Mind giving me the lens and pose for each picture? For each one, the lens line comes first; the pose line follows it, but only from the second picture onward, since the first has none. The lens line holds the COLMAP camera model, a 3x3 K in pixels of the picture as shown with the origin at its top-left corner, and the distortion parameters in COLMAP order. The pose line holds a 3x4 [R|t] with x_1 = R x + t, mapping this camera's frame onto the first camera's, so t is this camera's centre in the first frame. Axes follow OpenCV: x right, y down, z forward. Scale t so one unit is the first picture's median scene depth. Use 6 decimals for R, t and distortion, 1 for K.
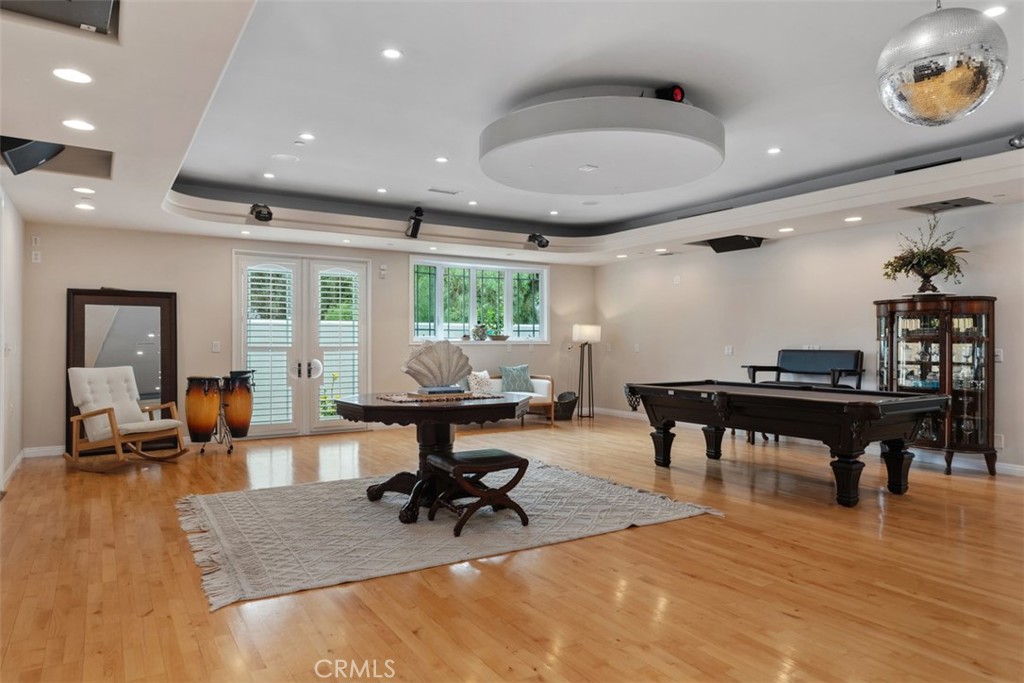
lens RADIAL K [[639.3, 0, 508.9], [0, 639.3, 339.0], [0, 0, 1]] dist [0.018966, 0.000287]
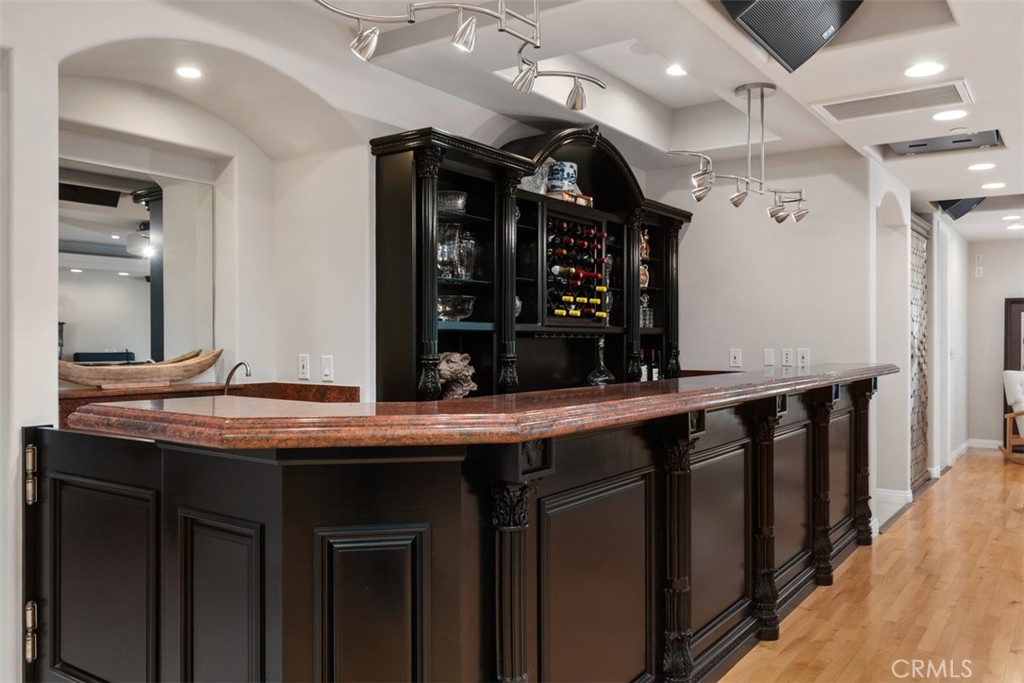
lens RADIAL K [[807.7, 0, 509.6], [0, 807.7, 345.0], [0, 0, 1]] dist [0.033926, 0.000629]
pose [[0.378407, 0.007443, -0.925610, 0.293021], [-0.002391, 0.999972, 0.007063, -0.006466], [0.925636, -0.000459, 0.378414, -0.316226]]
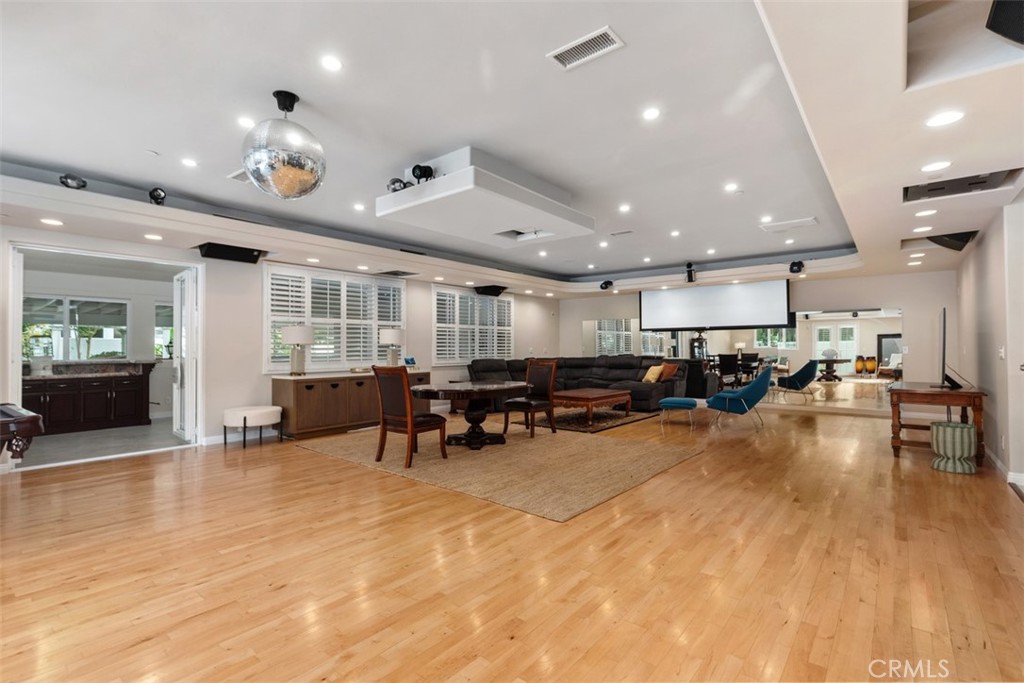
lens RADIAL K [[472.7, 0, 515.2], [0, 472.7, 346.0], [0, 0, 1]] dist [-0.002868, -0.000236]
pose [[-0.305836, 0.000399, 0.952084, -0.164271], [-0.000499, 1.000000, -0.000579, -0.002285], [-0.952084, -0.000652, -0.305836, 0.280354]]
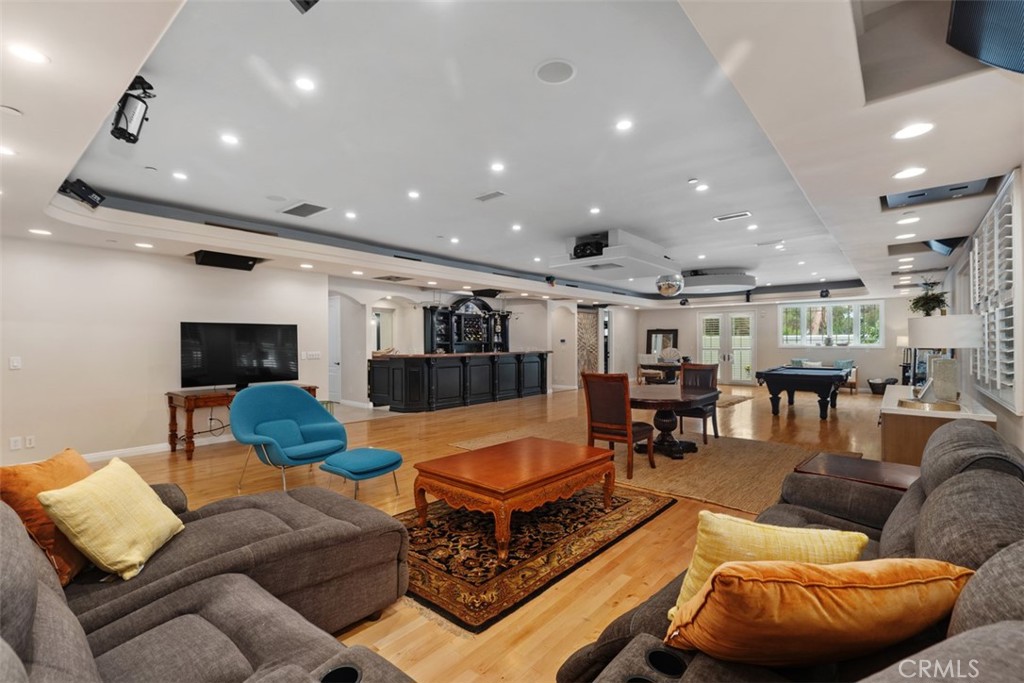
lens RADIAL K [[460.4, 0, 509.1], [0, 460.4, 340.3], [0, 0, 1]] dist [0.008436, -0.003940]
pose [[0.312879, -0.004951, -0.949780, 1.366525], [0.003028, 0.999987, -0.004215, -0.016415], [0.949788, -0.001557, 0.312889, -0.412488]]
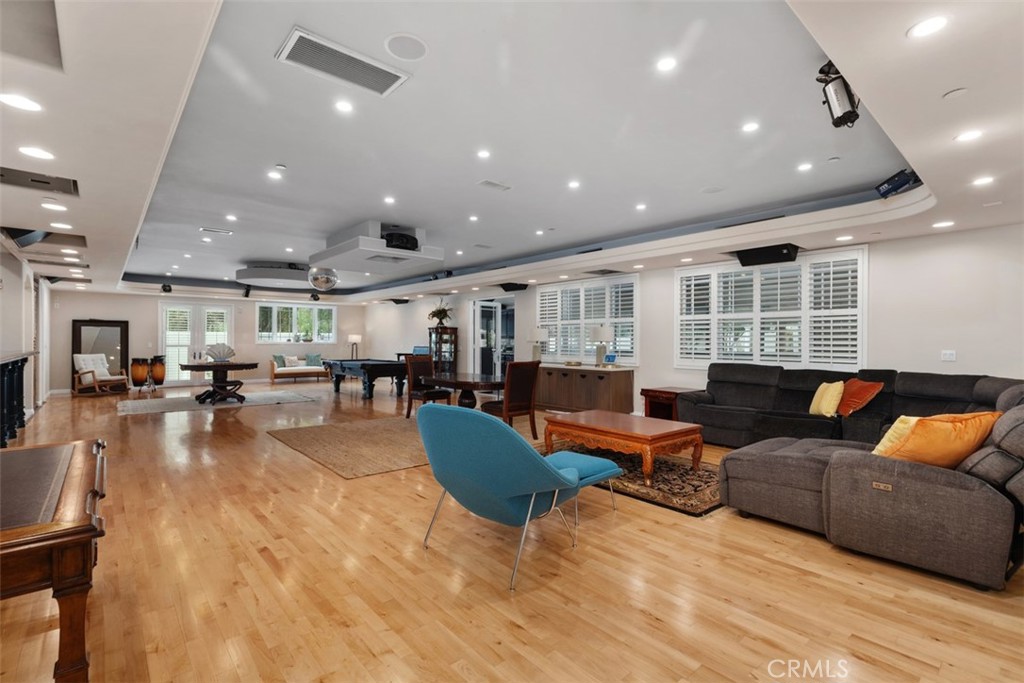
lens RADIAL K [[460.4, 0, 519.9], [0, 460.4, 341.4], [0, 0, 1]] dist [0.008436, -0.003940]
pose [[0.986577, 0.002413, 0.163281, 0.624594], [-0.002852, 0.999993, 0.002453, -0.009105], [-0.163274, -0.002885, 0.986577, -0.894615]]
